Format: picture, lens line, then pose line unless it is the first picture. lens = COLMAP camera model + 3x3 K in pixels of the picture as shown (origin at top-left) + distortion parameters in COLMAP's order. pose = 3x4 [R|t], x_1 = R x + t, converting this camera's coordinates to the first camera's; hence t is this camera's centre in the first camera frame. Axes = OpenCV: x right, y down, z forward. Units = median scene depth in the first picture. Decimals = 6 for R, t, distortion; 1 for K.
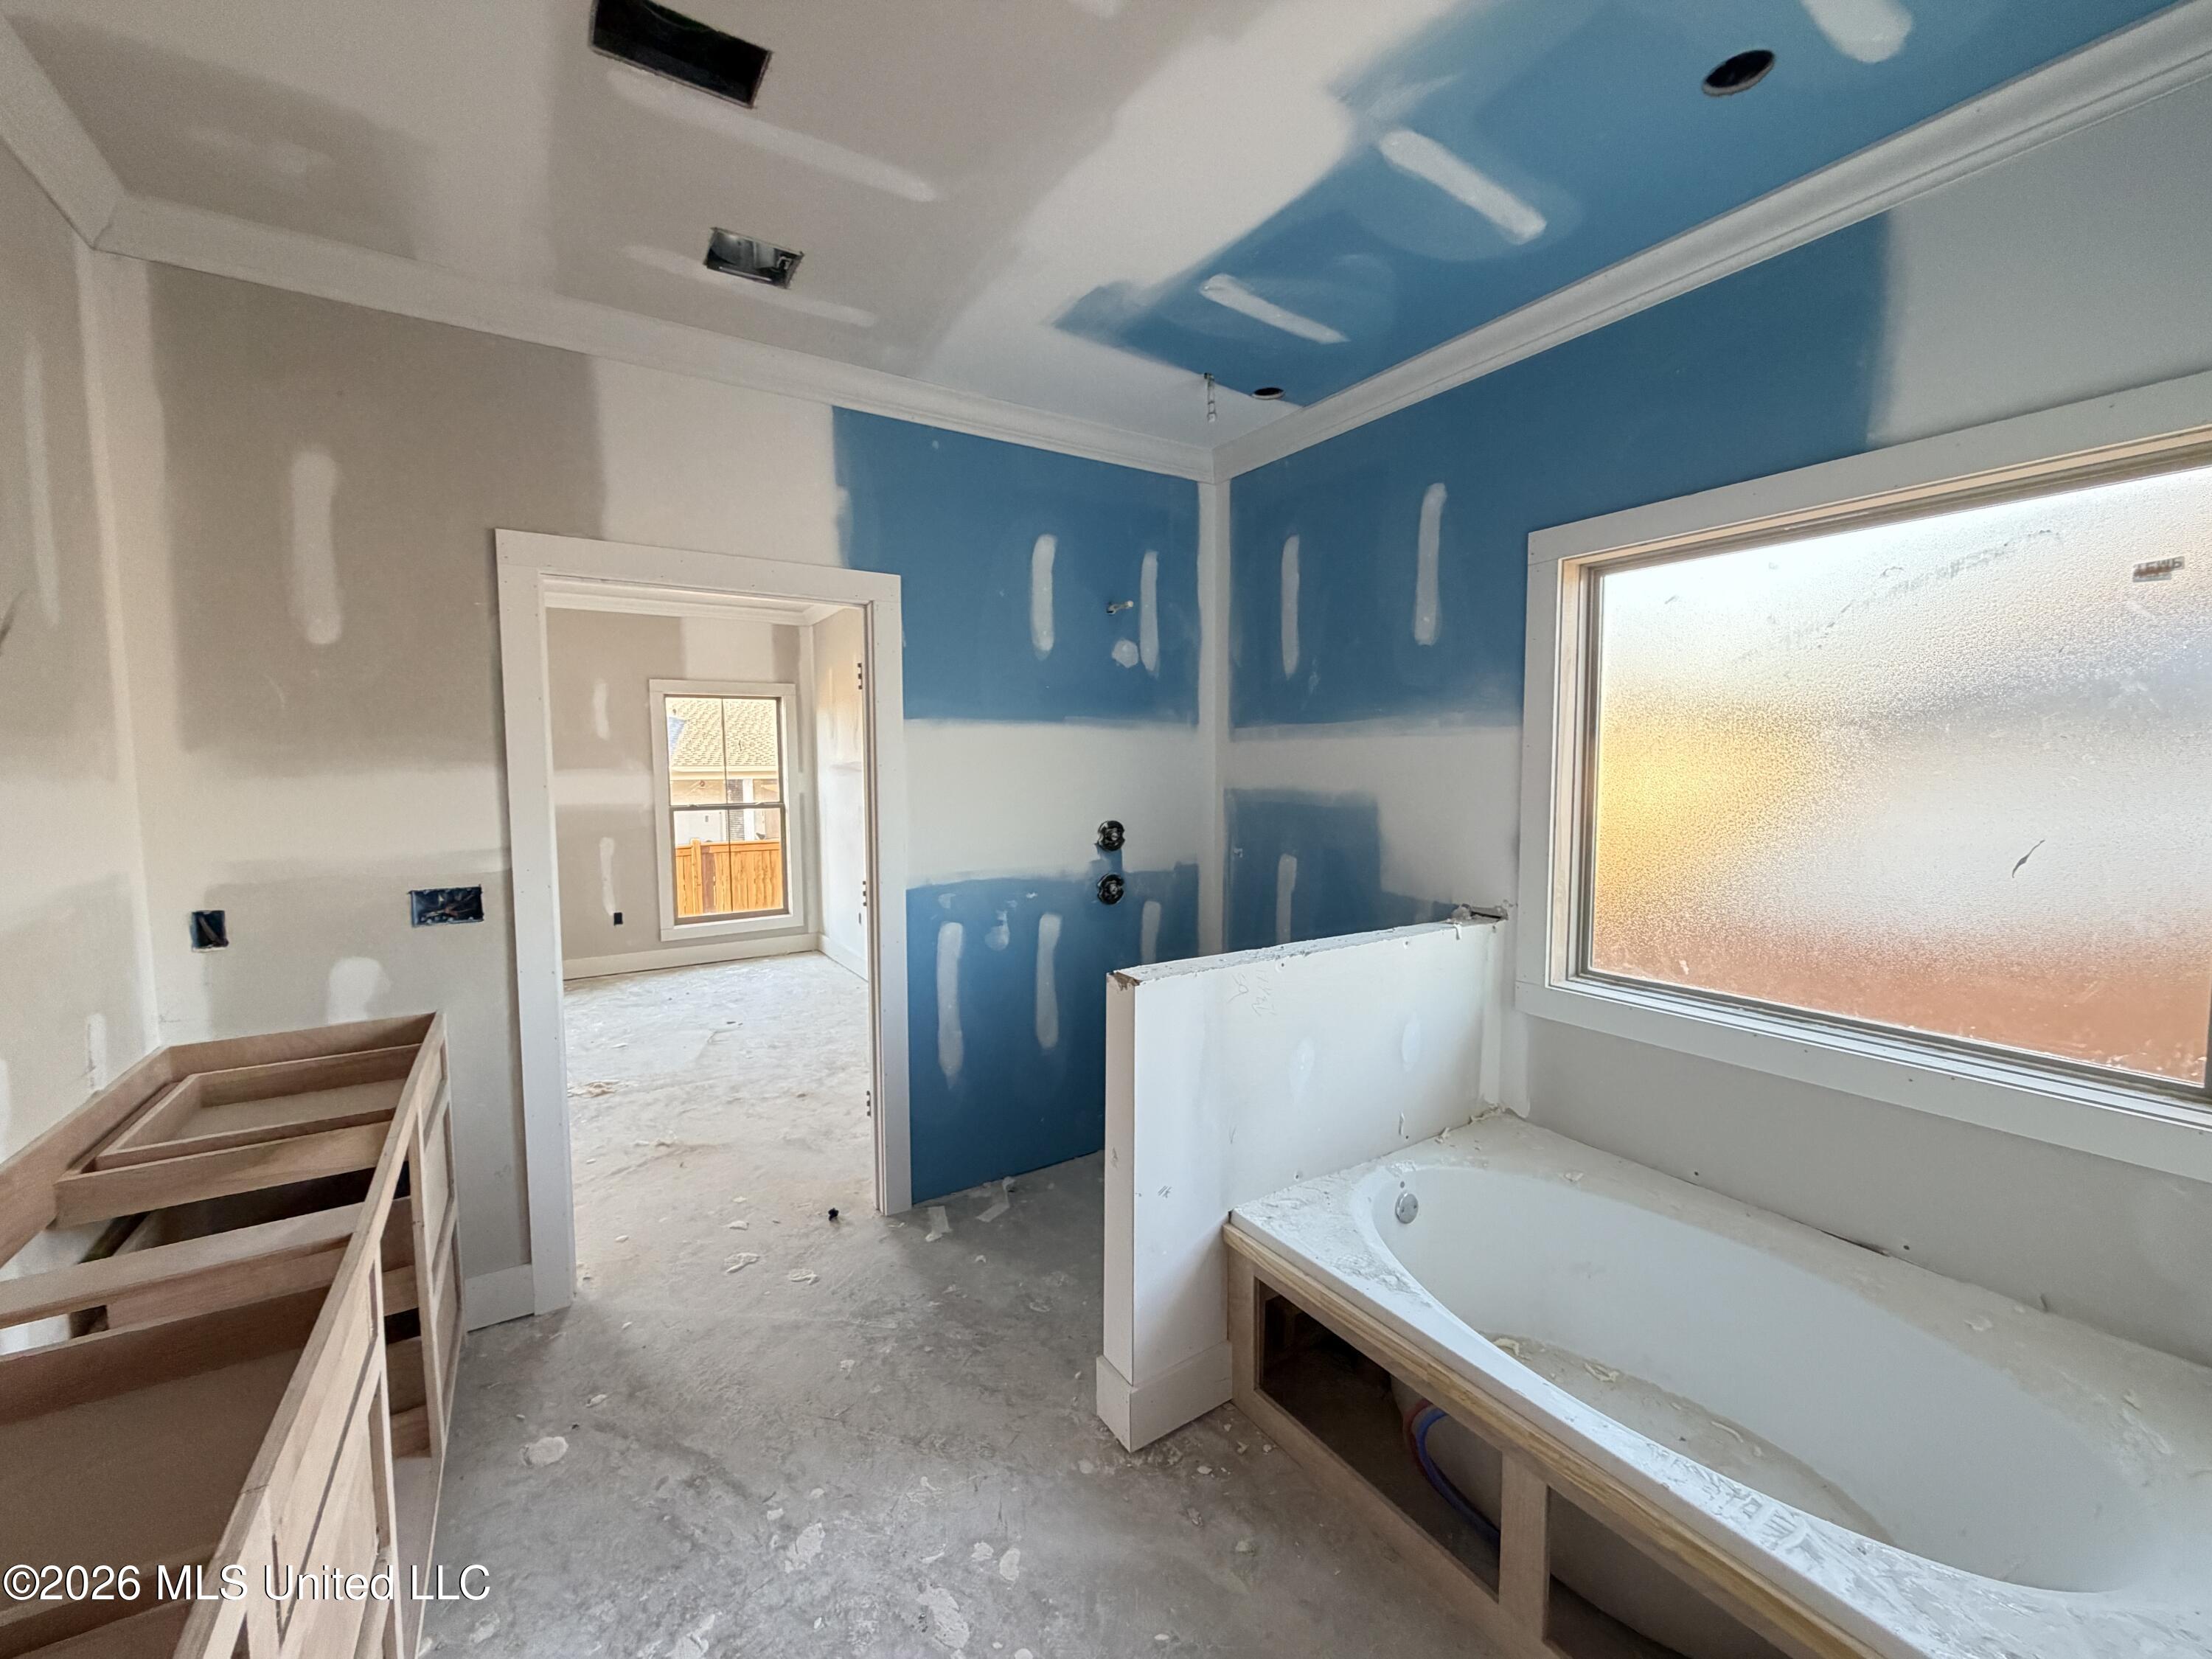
lens RADIAL K [[886.8, 0, 1086.3], [0, 886.8, 829.0], [0, 0, 1]] dist [-0.002360, 0.000681]
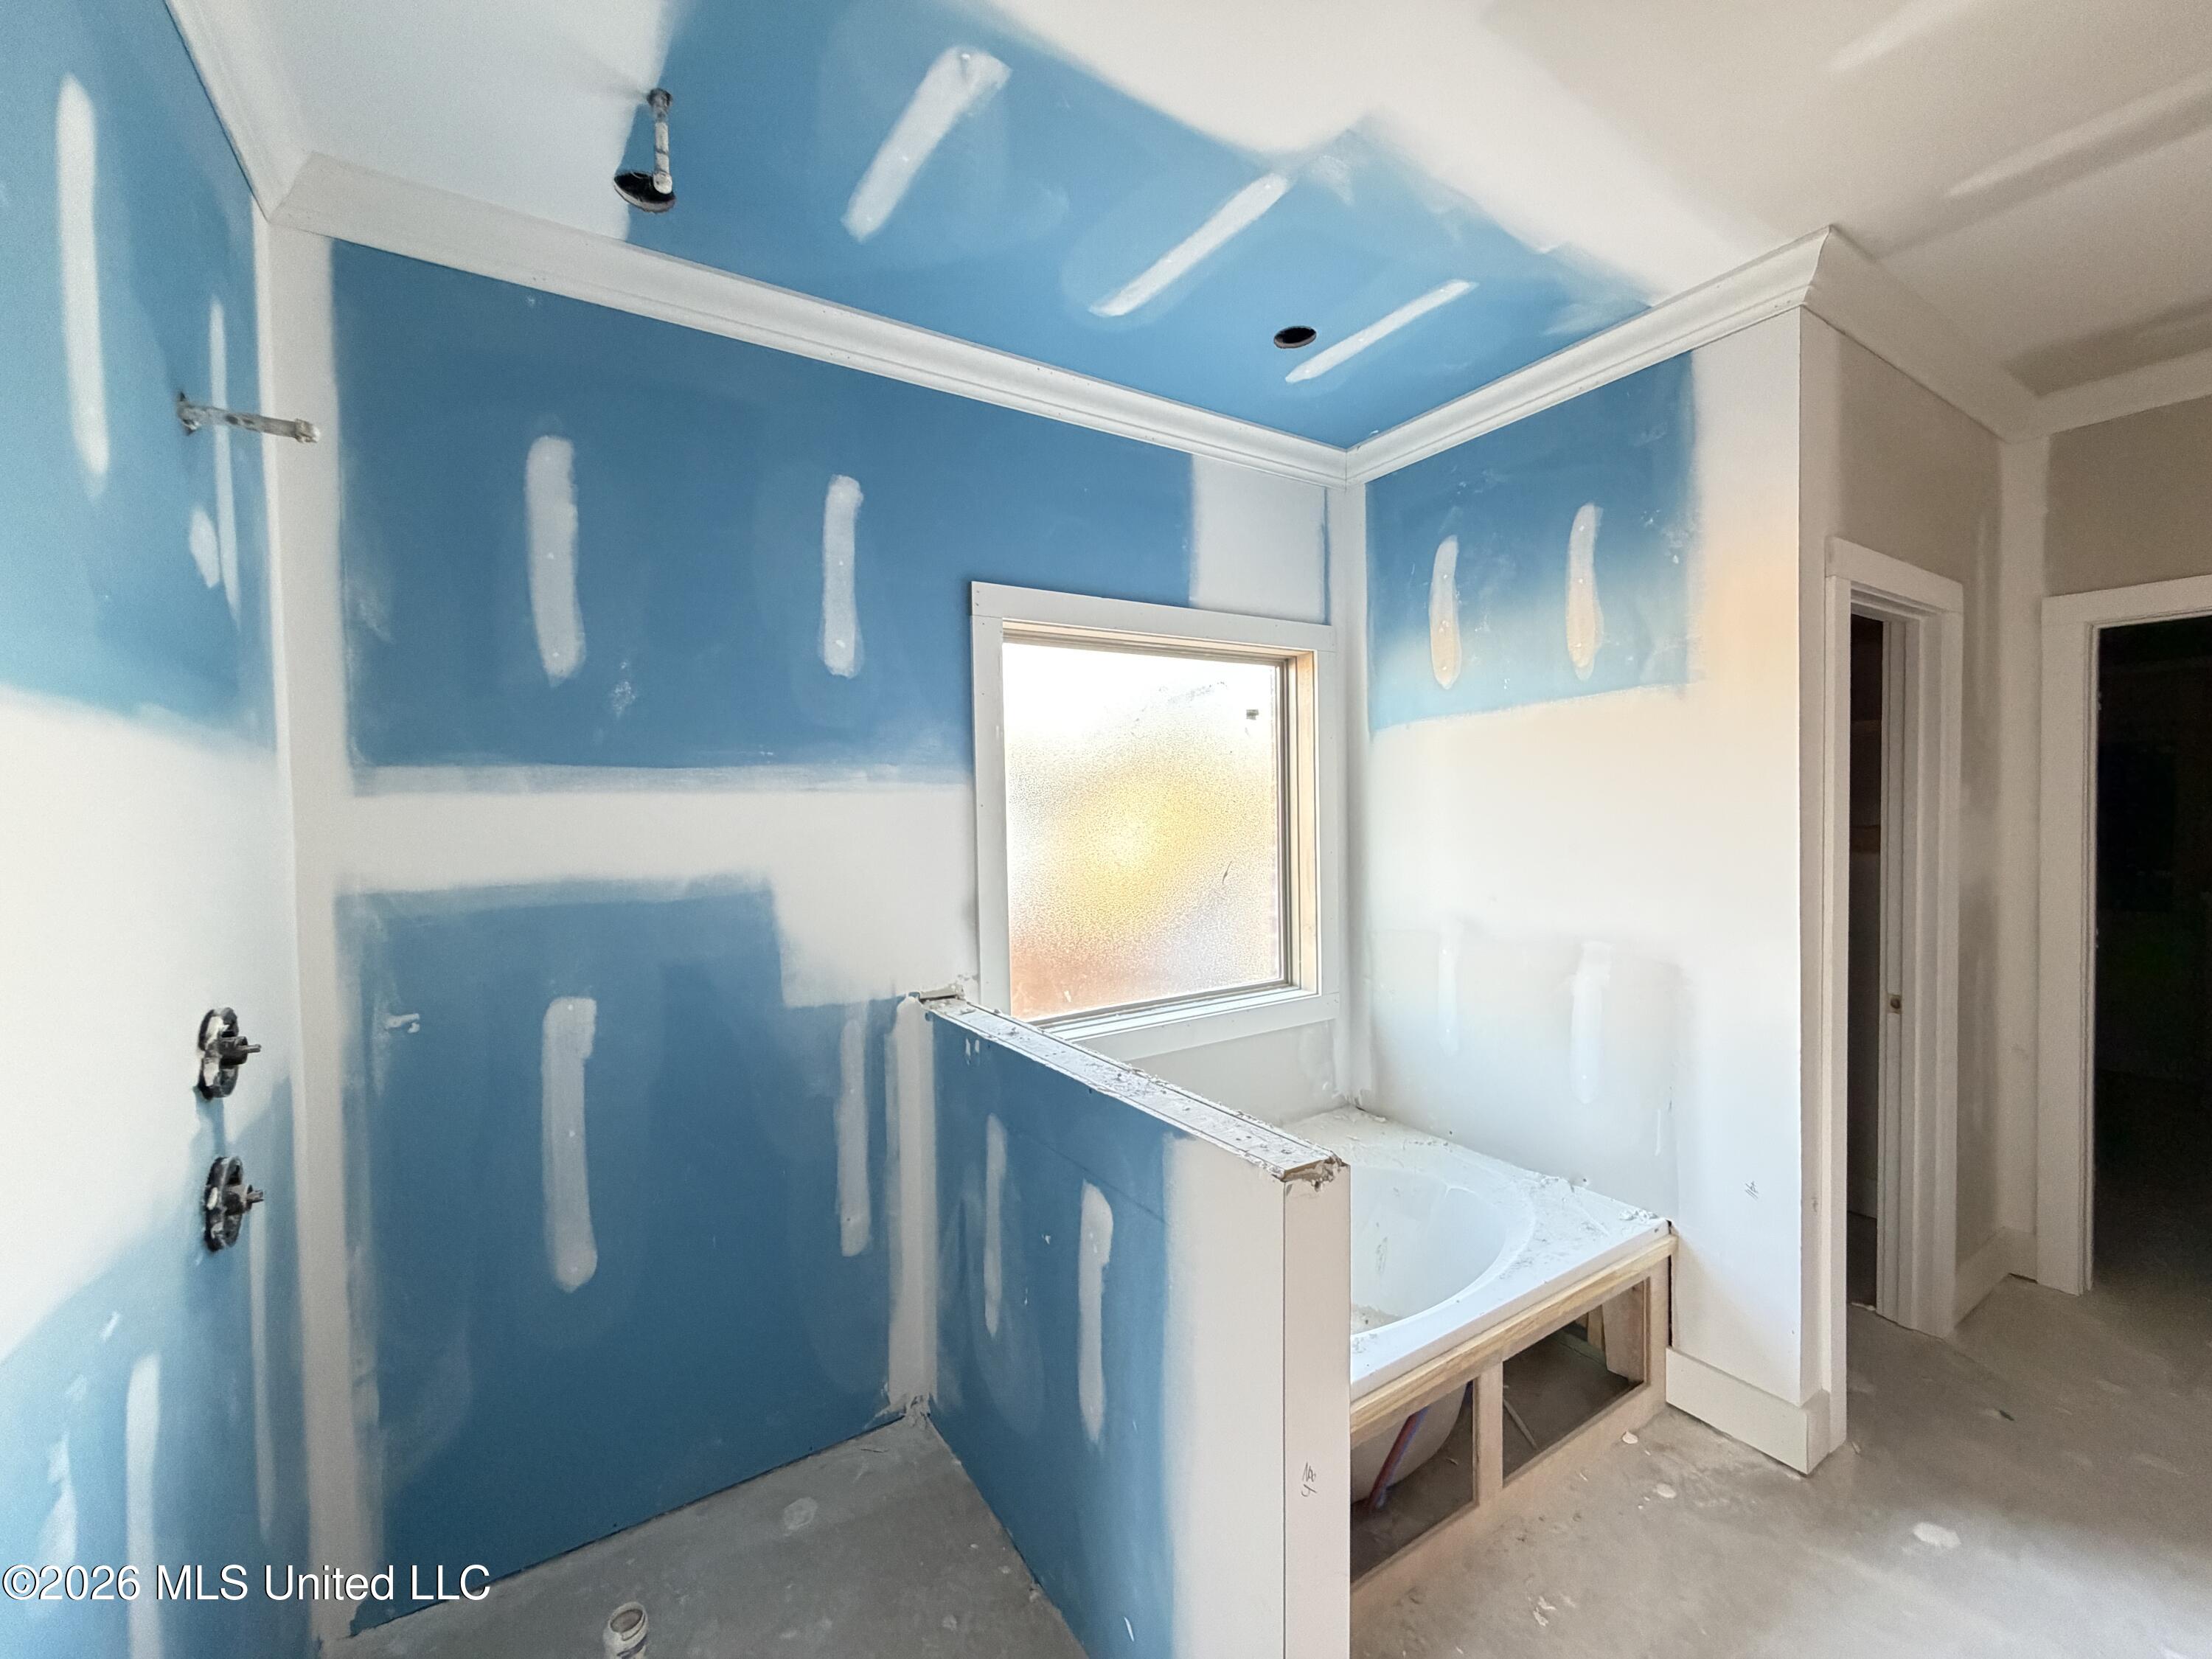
lens RADIAL K [[886.8, 0, 1103.4], [0, 886.8, 829.1], [0, 0, 1]] dist [-0.002360, 0.000681]
pose [[-0.011917, -0.021173, 0.999705, -0.410154], [0.092466, 0.995469, 0.022185, -0.071100], [-0.995645, 0.092703, -0.009906, 0.809089]]
